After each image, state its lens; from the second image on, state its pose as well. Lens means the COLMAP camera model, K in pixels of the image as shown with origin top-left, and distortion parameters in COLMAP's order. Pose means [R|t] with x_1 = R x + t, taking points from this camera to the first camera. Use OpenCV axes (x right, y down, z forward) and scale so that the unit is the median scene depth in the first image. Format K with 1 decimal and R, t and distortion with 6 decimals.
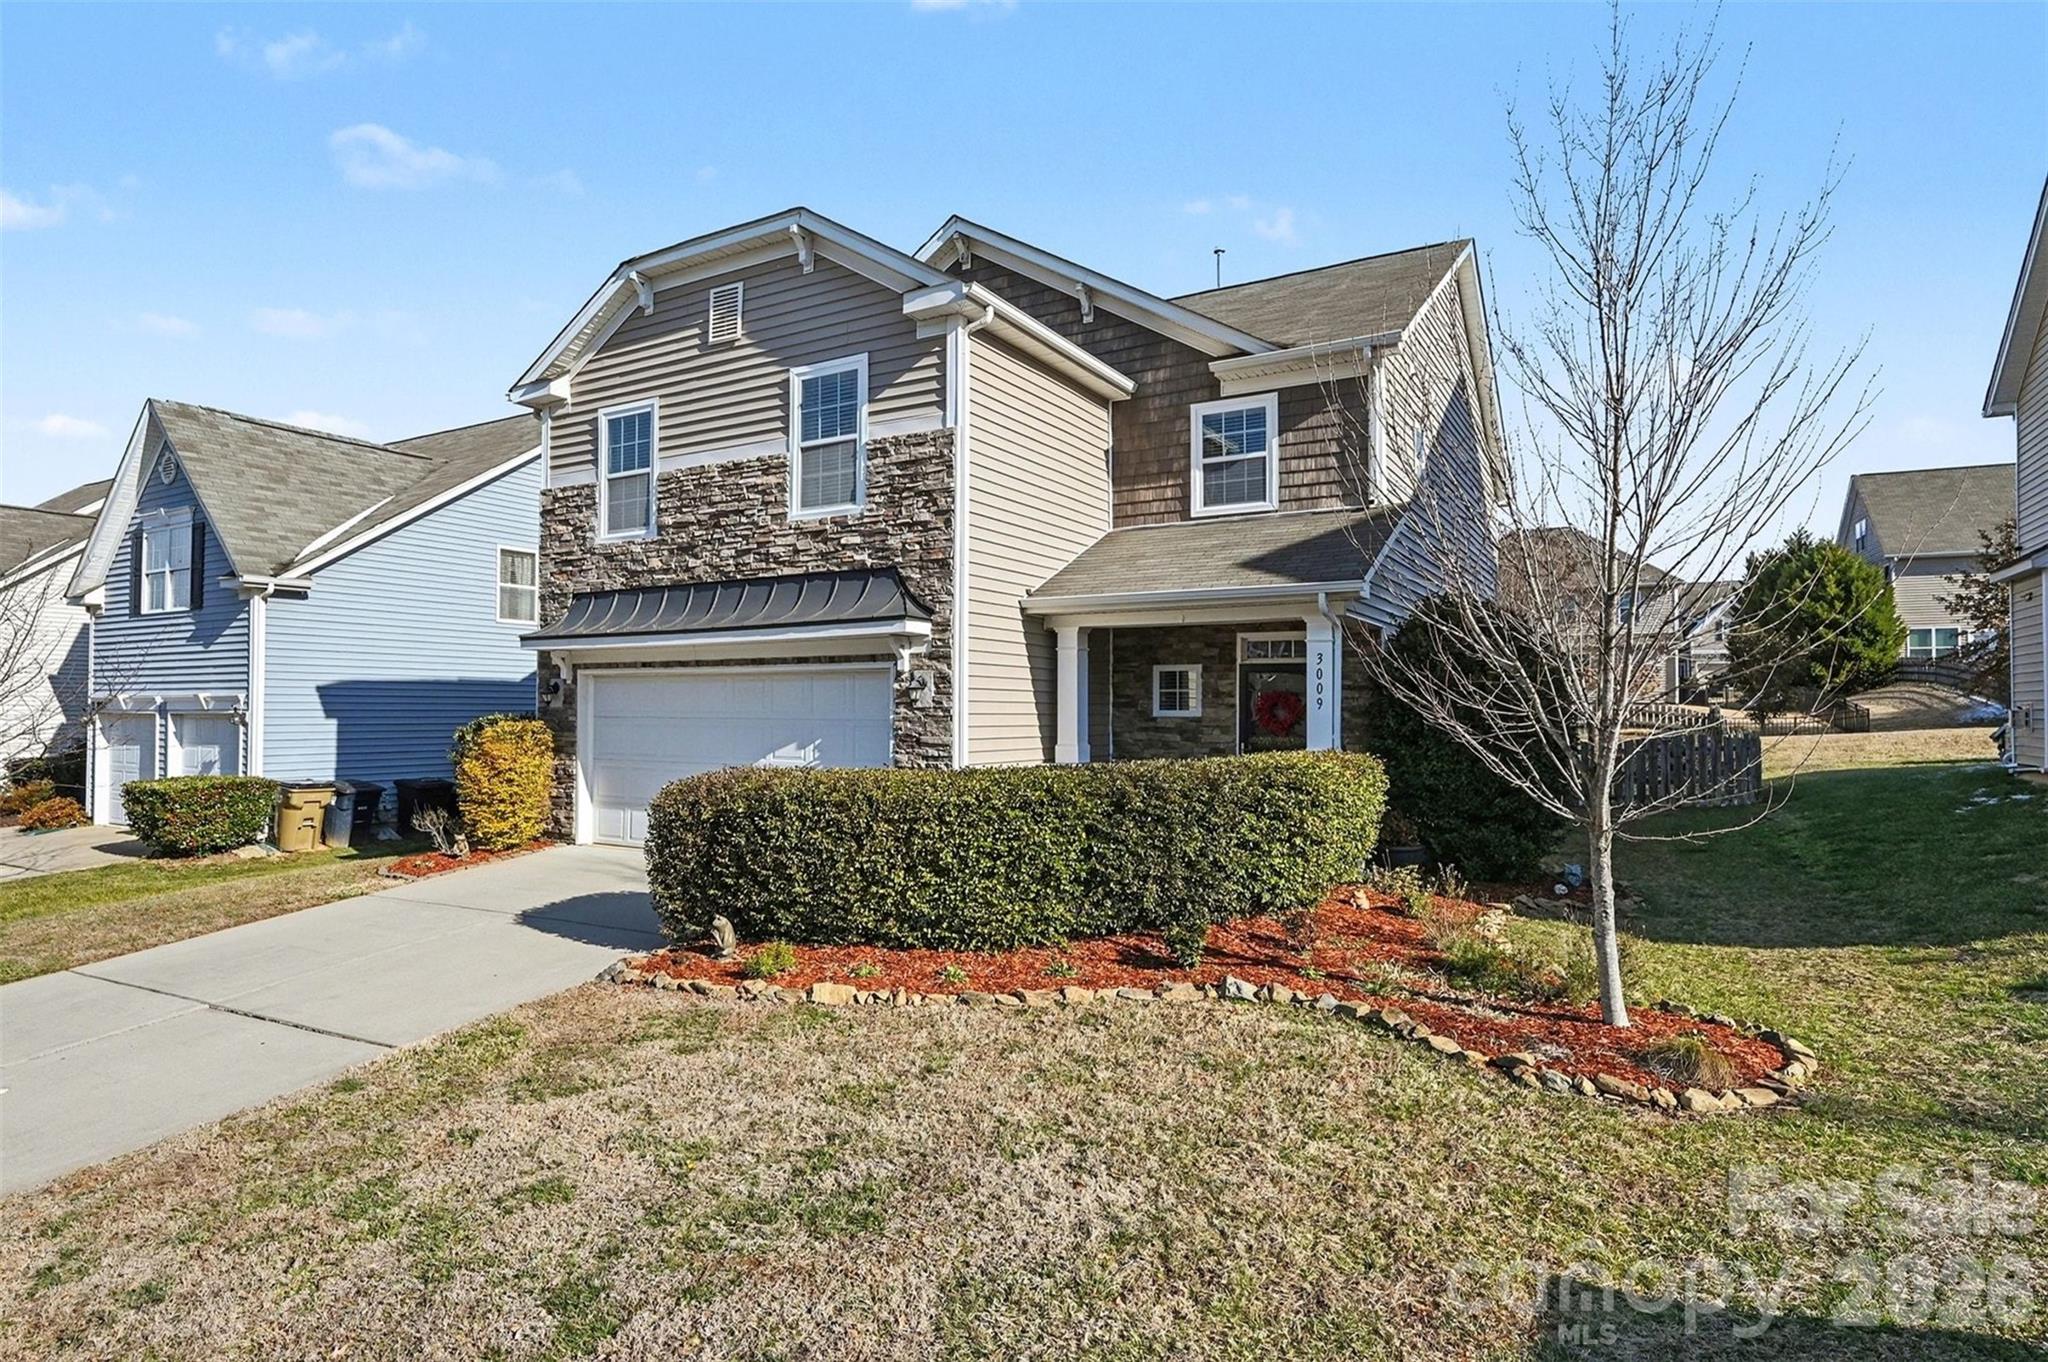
lens RADIAL K [[1085.6, 0, 1023.4], [0, 1085.6, 683.5], [0, 0, 1]] dist [0.006218, 0.001097]
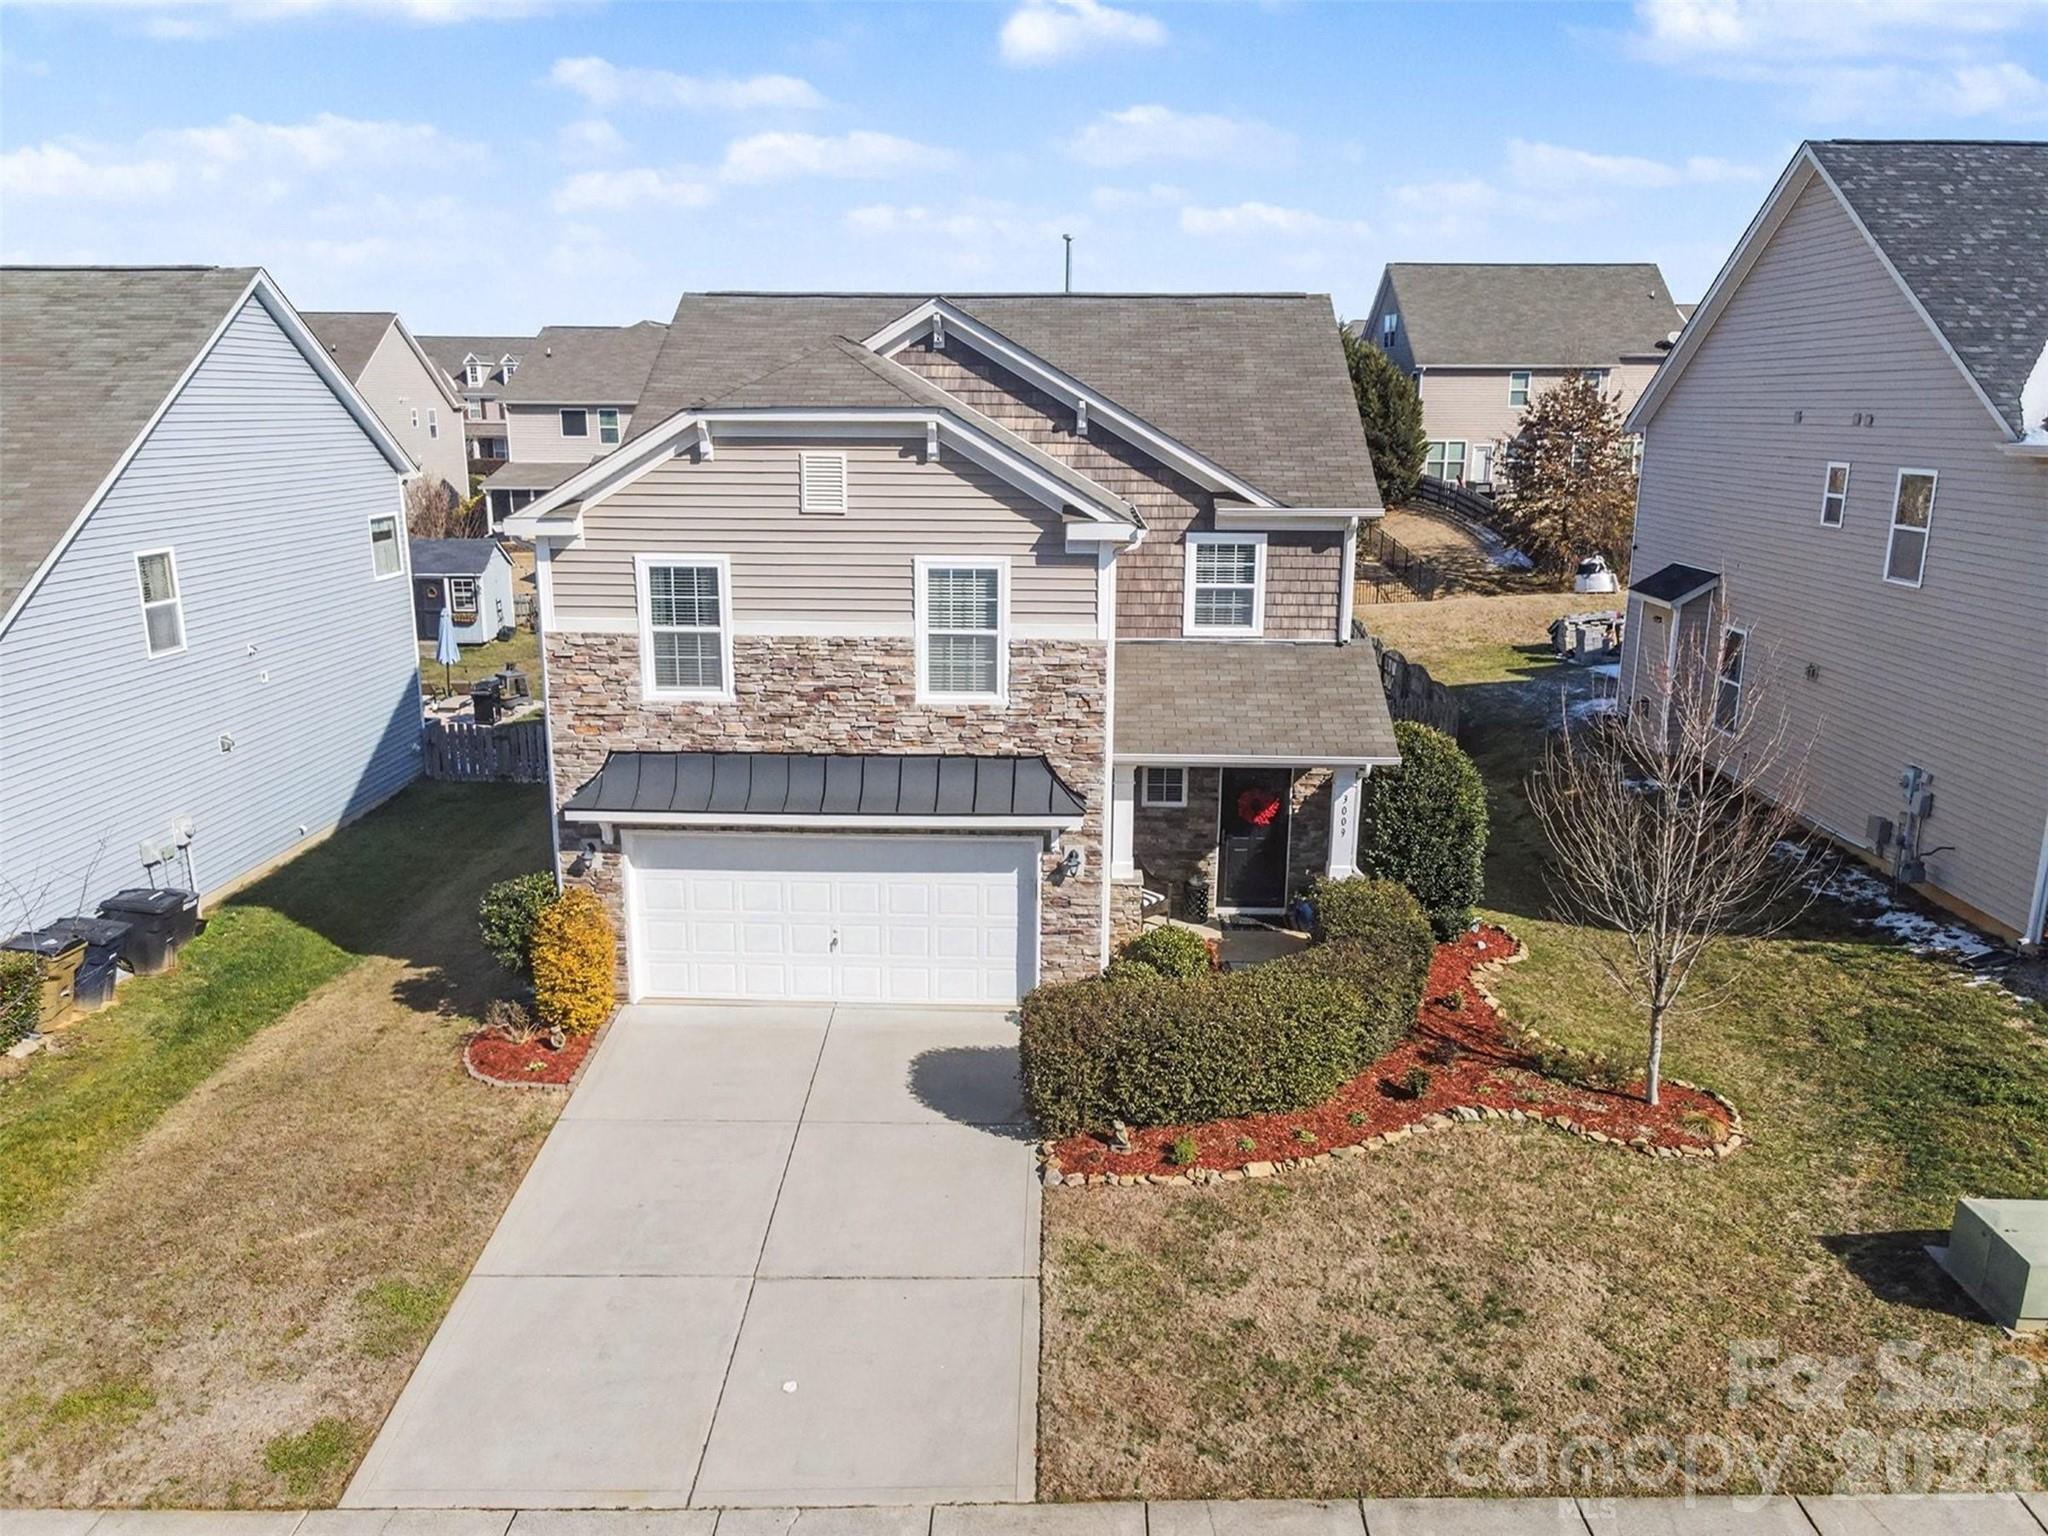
lens RADIAL K [[1511.6, 0, 1024.2], [0, 1511.6, 769.0], [0, 0, 1]] dist [0.025548, -0.000427]
pose [[0.878381, -0.108073, 0.465583, -0.795517], [-0.017355, 0.966247, 0.257032, -0.455808], [-0.477646, -0.233852, 0.846857, -0.292995]]
